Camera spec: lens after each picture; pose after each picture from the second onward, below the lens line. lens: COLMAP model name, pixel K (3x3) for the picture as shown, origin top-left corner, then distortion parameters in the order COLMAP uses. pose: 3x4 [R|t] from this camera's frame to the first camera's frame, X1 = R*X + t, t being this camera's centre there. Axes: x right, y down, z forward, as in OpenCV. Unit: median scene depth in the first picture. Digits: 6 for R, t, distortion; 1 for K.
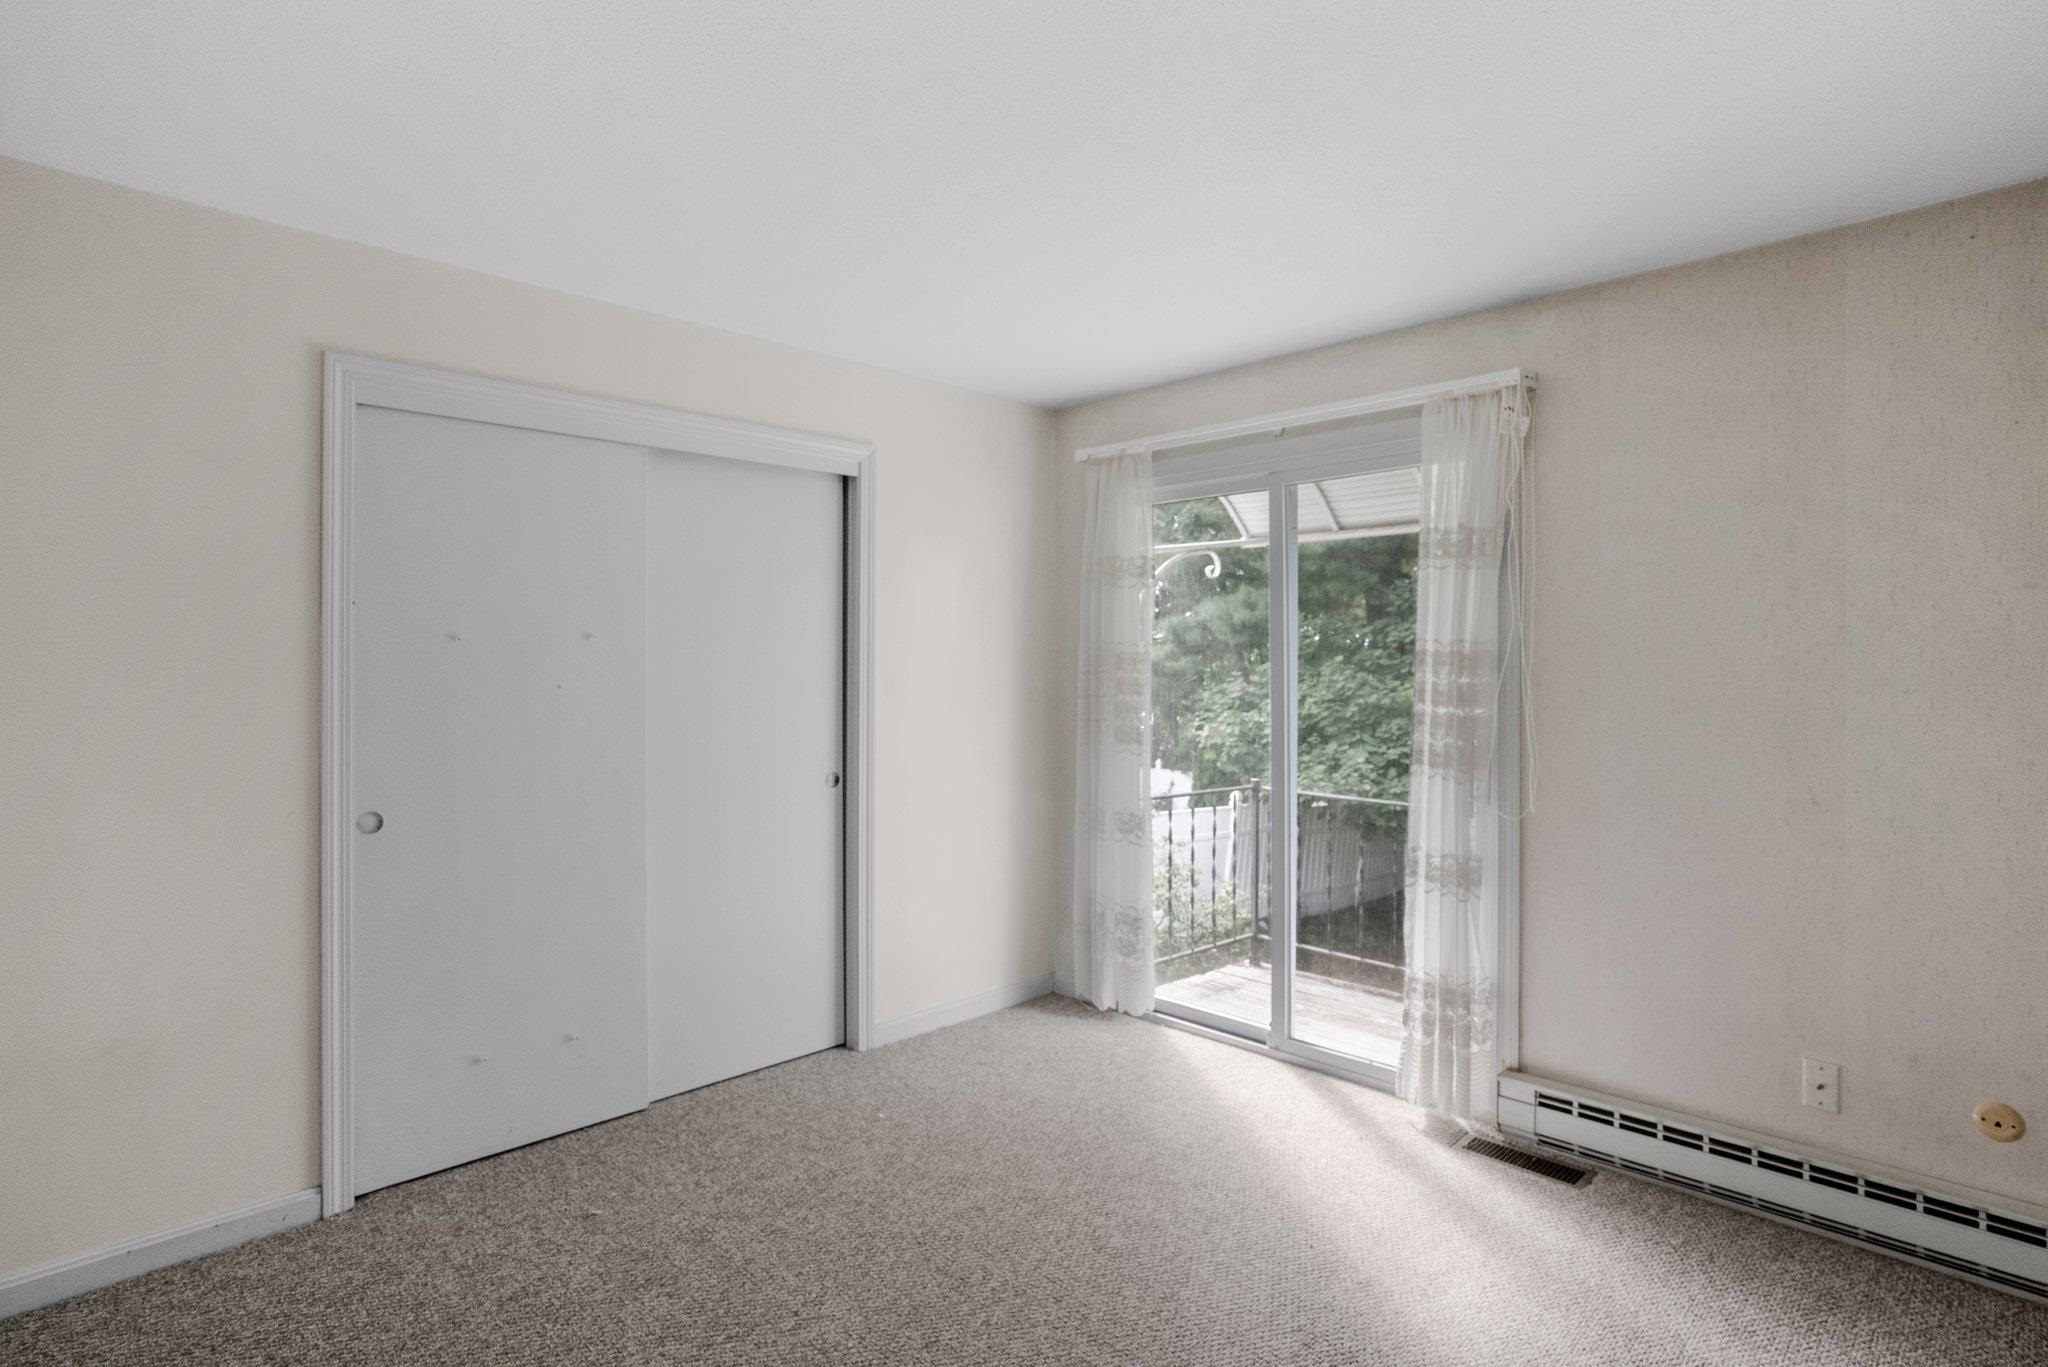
lens RADIAL K [[1021.7, 0, 1024.0], [0, 1021.7, 683.5], [0, 0, 1]] dist [0.001416, 0.008796]
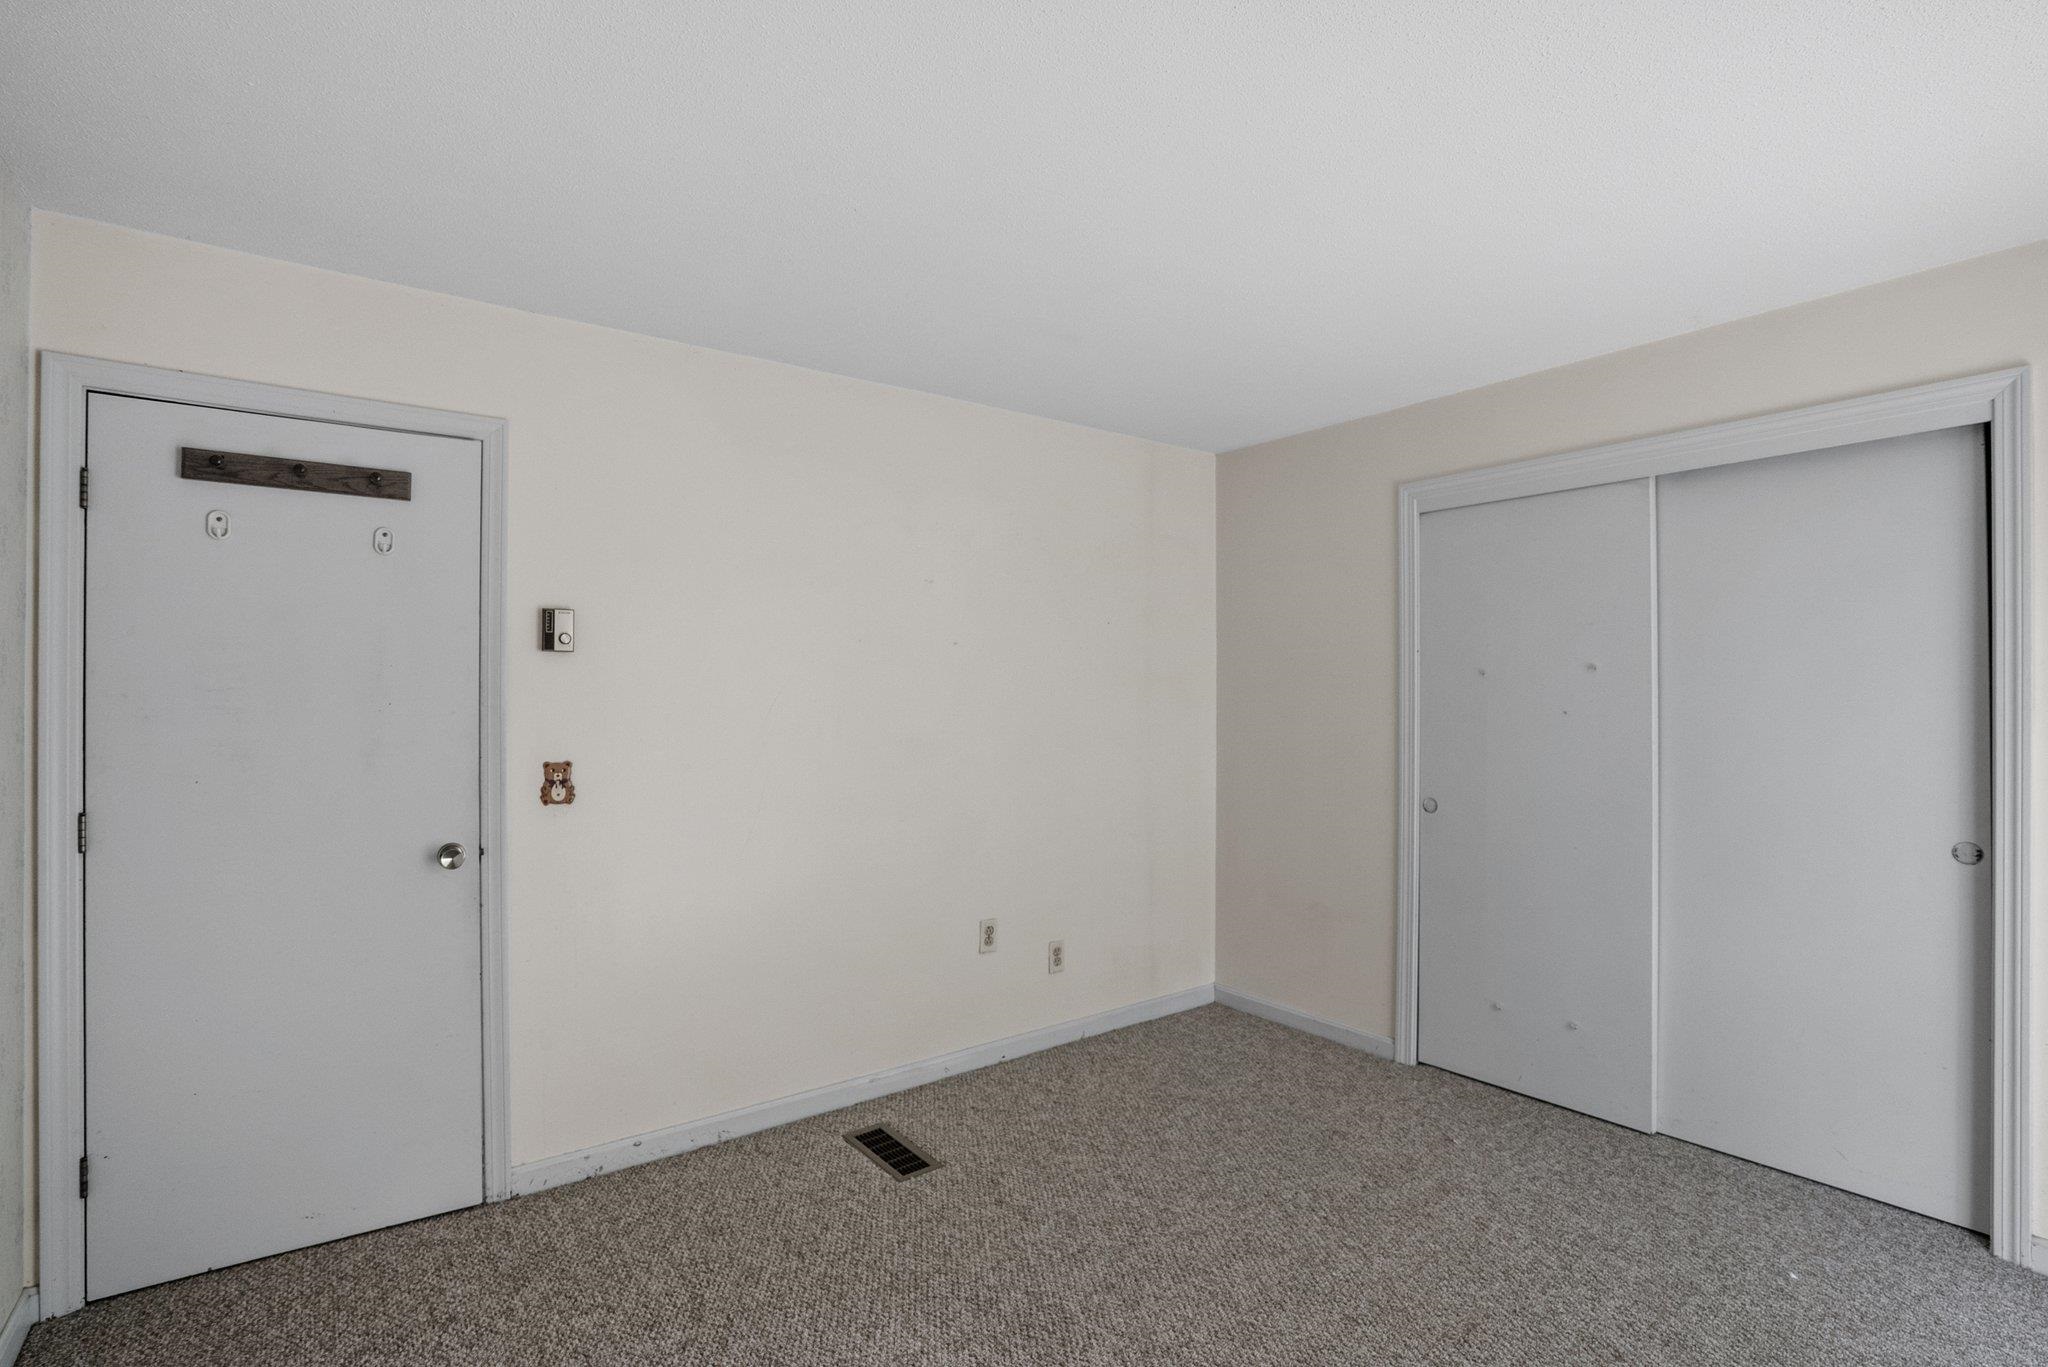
lens RADIAL K [[968.9, 0, 1025.9], [0, 968.9, 688.0], [0, 0, 1]] dist [0.019217, 0.000821]
pose [[-0.072656, 0.007510, -0.997329, 0.685213], [0.000754, 0.999972, 0.007475, -0.034424], [0.997357, -0.000209, -0.072660, 0.493664]]
